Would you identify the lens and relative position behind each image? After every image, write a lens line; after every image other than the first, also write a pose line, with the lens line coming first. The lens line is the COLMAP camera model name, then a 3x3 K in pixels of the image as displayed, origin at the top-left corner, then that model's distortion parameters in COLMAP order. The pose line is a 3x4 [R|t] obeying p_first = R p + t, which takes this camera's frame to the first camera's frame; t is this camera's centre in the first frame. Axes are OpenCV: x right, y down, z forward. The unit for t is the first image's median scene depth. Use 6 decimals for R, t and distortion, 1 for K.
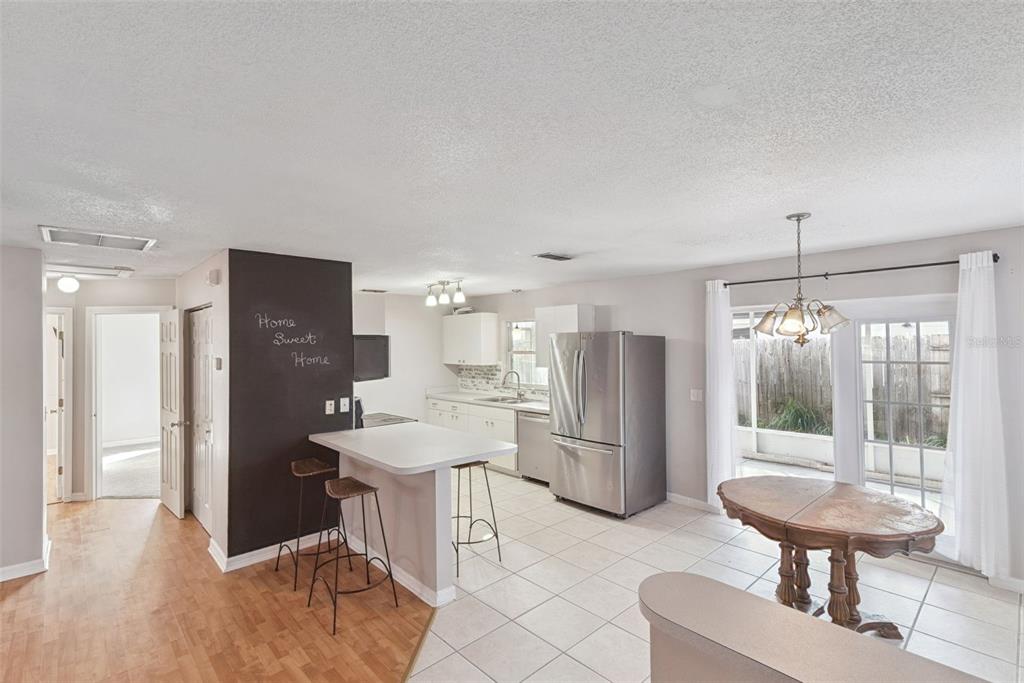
lens RADIAL K [[482.3, 0, 508.4], [0, 482.3, 336.6], [0, 0, 1]] dist [0.004668, -0.000788]
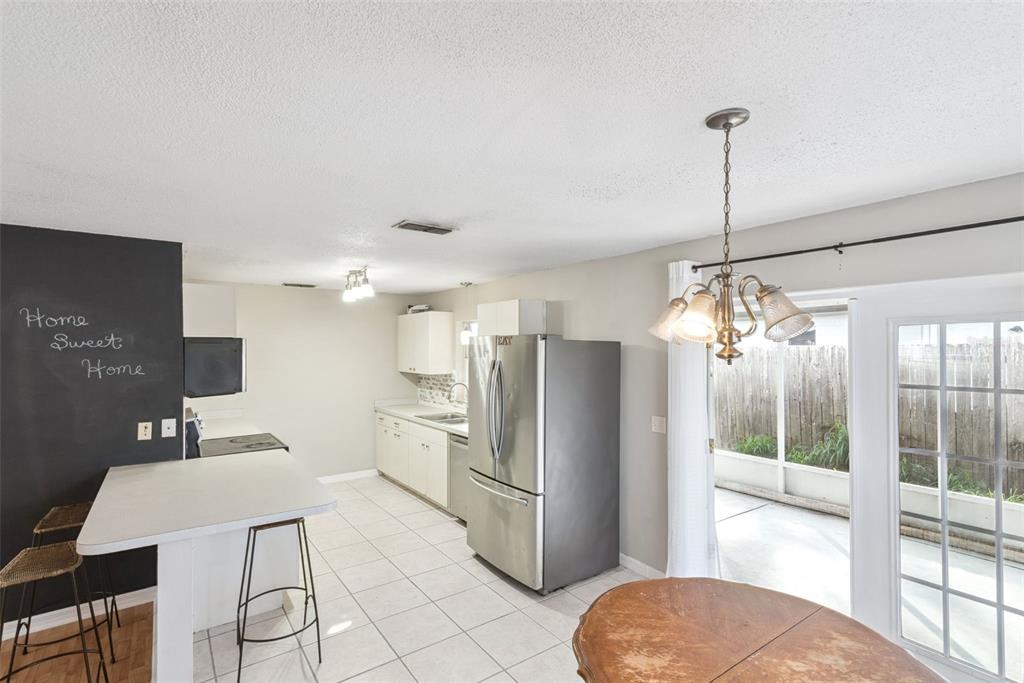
lens RADIAL K [[482.3, 0, 514.1], [0, 482.3, 345.6], [0, 0, 1]] dist [0.004668, -0.000788]
pose [[0.991812, 0.008363, -0.127432, 0.283780], [-0.006706, 0.999887, 0.013423, -0.003572], [0.127530, -0.012459, 0.991756, 0.285128]]
